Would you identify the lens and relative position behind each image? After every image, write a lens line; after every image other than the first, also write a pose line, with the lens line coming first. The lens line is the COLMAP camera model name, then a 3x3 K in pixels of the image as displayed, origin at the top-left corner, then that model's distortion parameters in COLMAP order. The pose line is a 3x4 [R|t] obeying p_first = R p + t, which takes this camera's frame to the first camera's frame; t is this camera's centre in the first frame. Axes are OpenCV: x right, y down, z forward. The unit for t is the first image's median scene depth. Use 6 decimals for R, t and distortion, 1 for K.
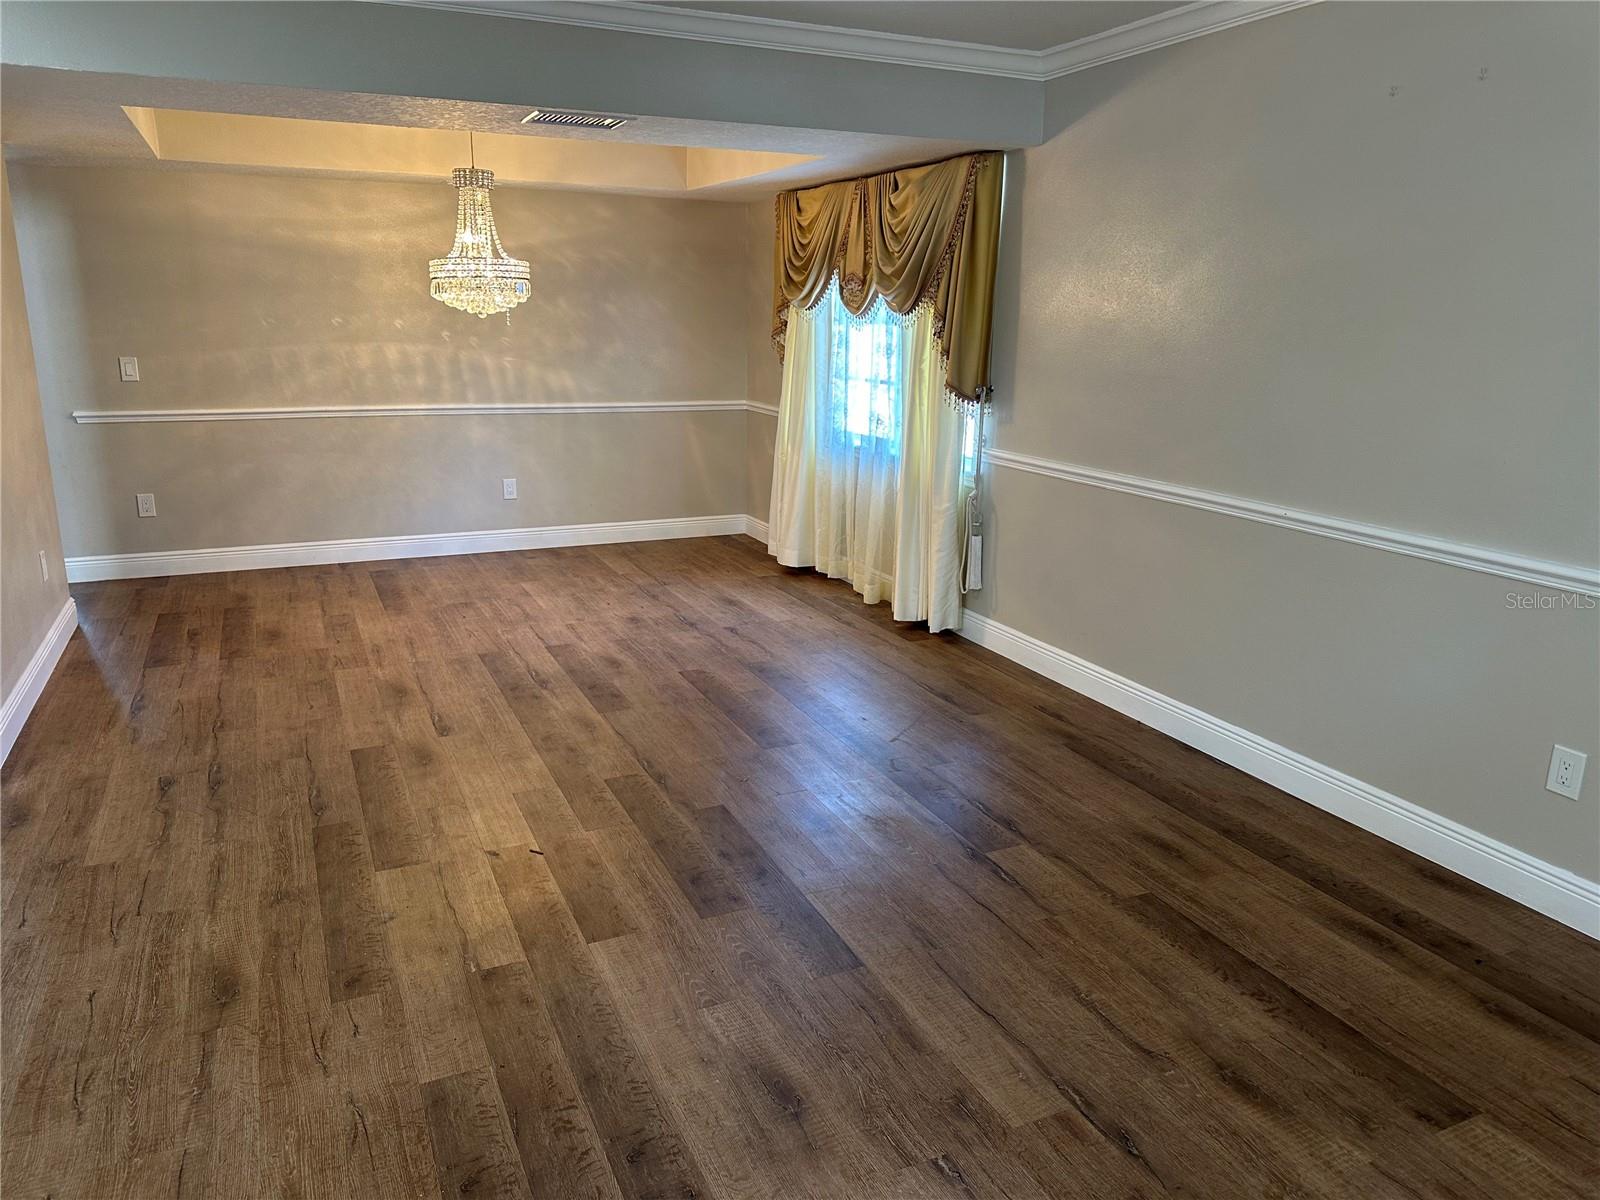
lens RADIAL K [[1119.7, 0, 794.7], [0, 1119.7, 591.9], [0, 0, 1]] dist [0.050710, -0.061394]
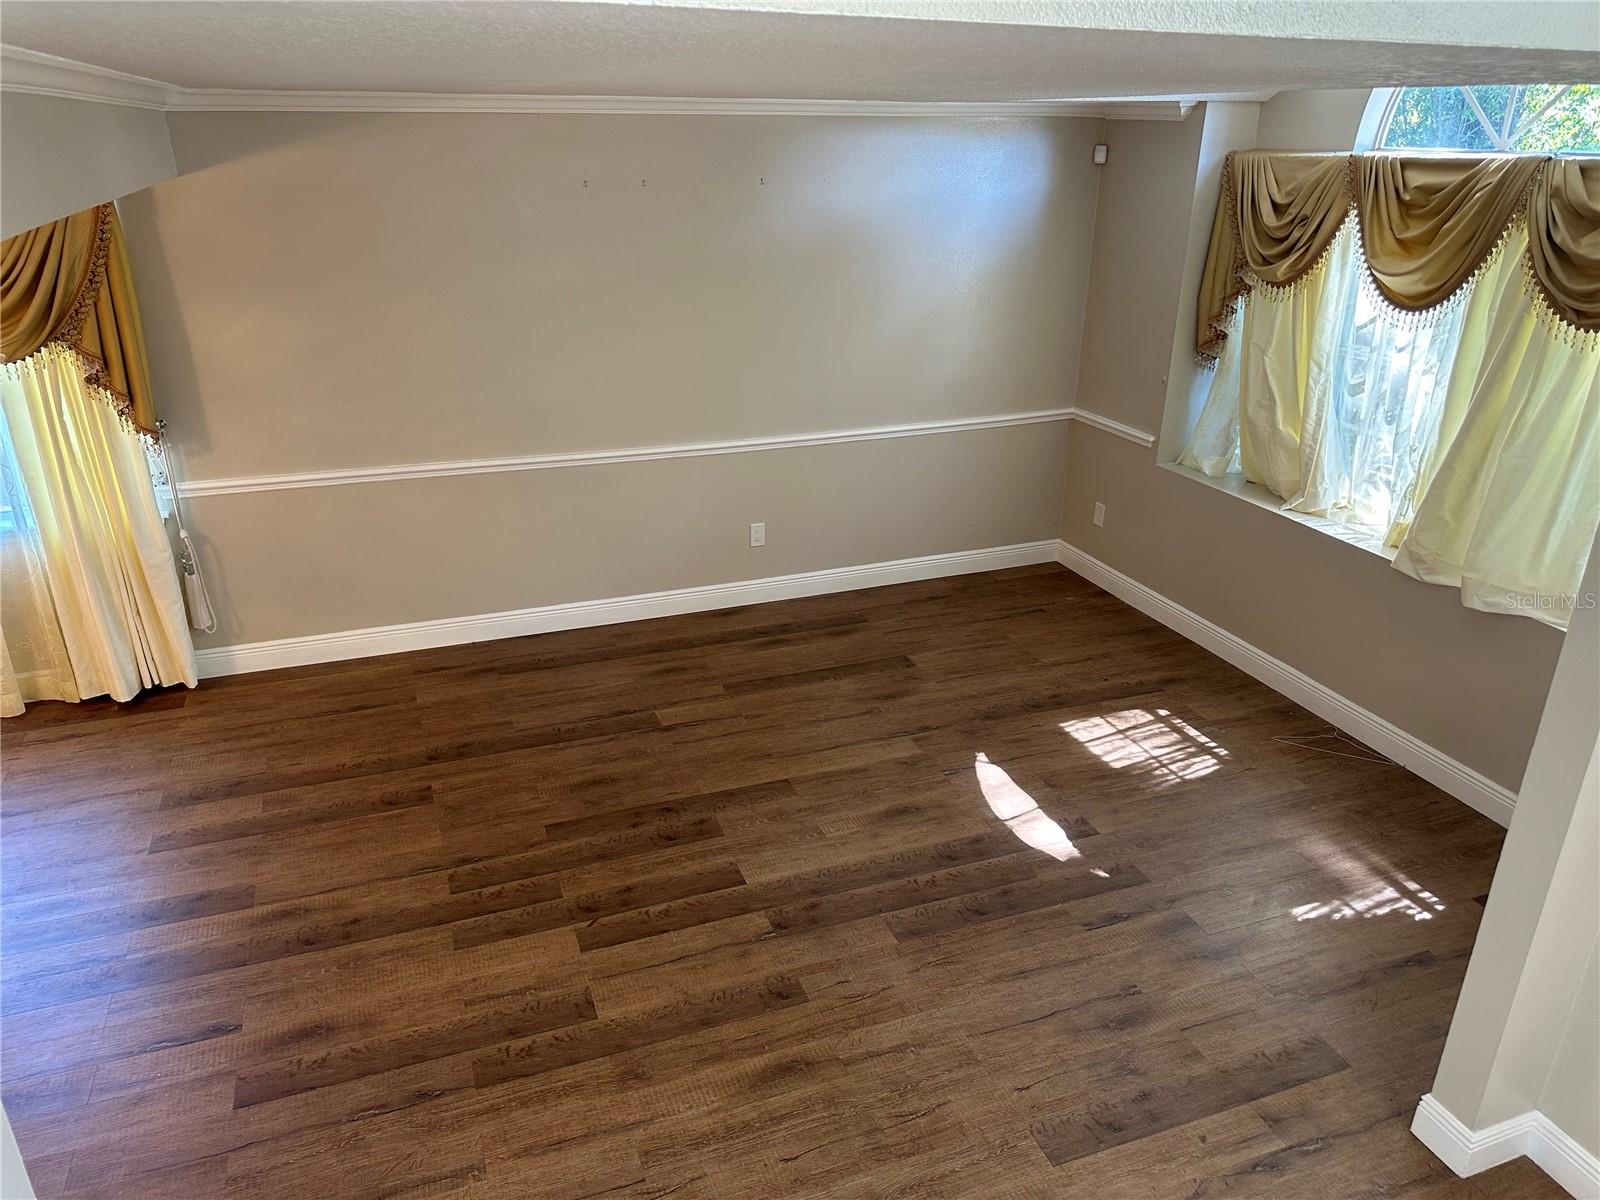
lens RADIAL K [[1119.7, 0, 791.1], [0, 1119.7, 597.7], [0, 0, 1]] dist [0.050710, -0.061394]
pose [[0.070353, -0.384880, 0.920281, -1.071405], [0.241087, 0.901778, 0.358711, -0.392428], [-0.967950, 0.196631, 0.156233, 0.549941]]
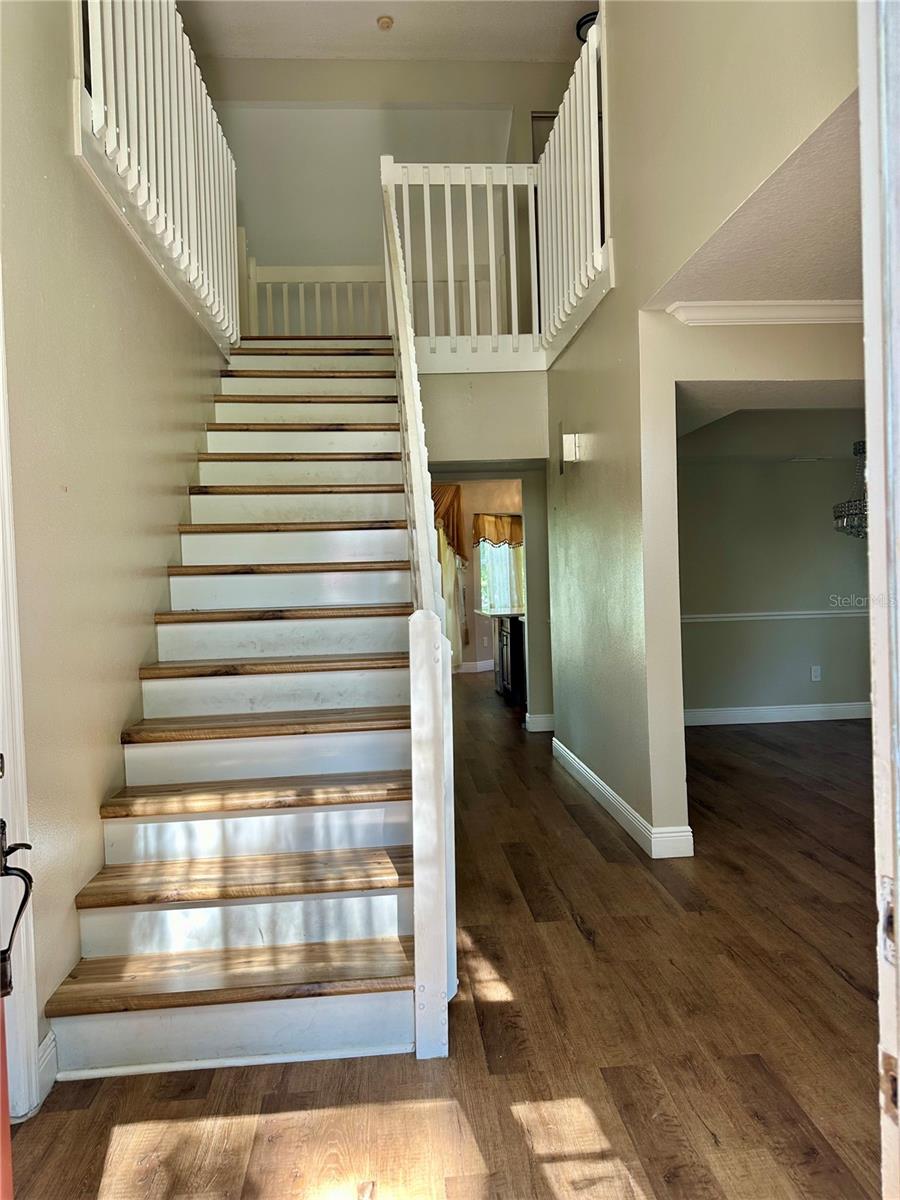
lens RADIAL K [[839.8, 0, 447.9], [0, 839.8, 599.5], [0, 0, 1]] dist [0.050710, -0.061394]
pose [[0.935691, -0.034047, -0.351173, -0.649508], [-0.042221, 0.977376, -0.207254, 0.105289], [0.350285, 0.208752, 0.913084, -0.199599]]
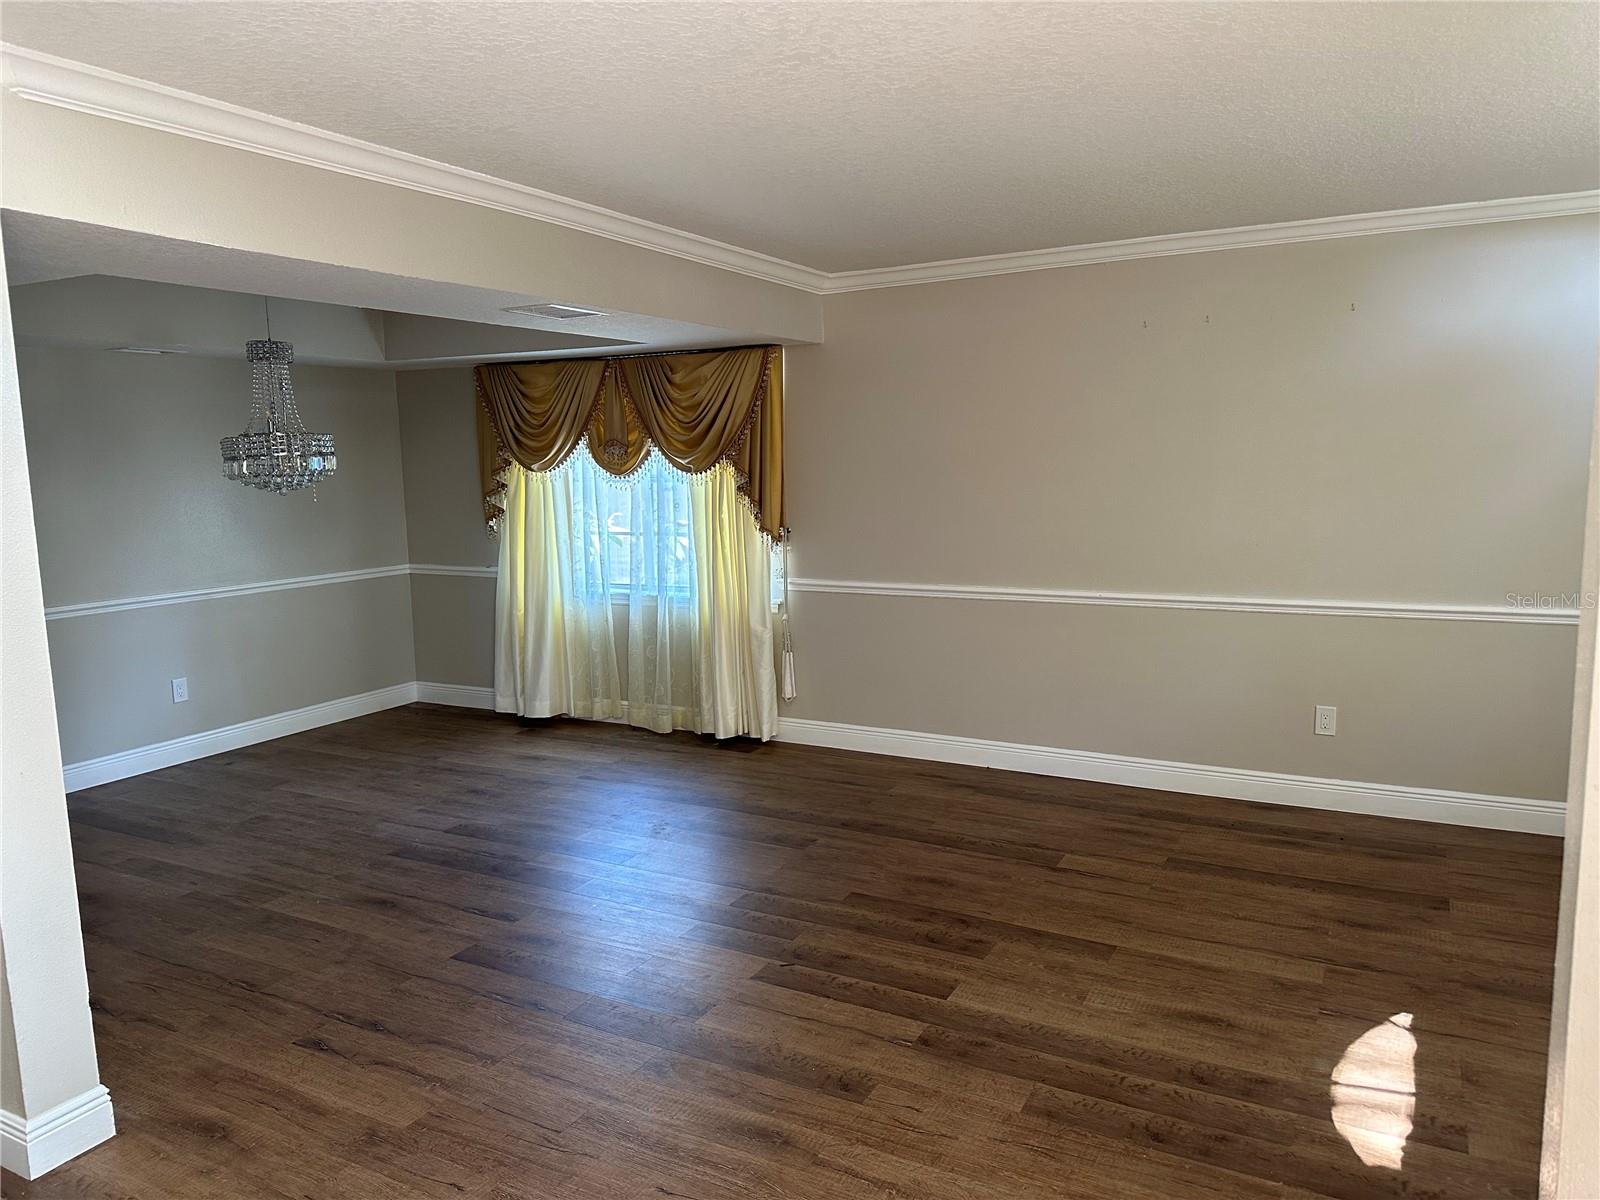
lens RADIAL K [[1119.7, 0, 793.8], [0, 1119.7, 585.9], [0, 0, 1]] dist [0.050710, -0.061394]
pose [[0.802281, -0.101573, 0.588242, -0.800872], [0.178046, 0.981282, -0.073390, -0.048515], [-0.569776, 0.163613, 0.805348, 0.048965]]
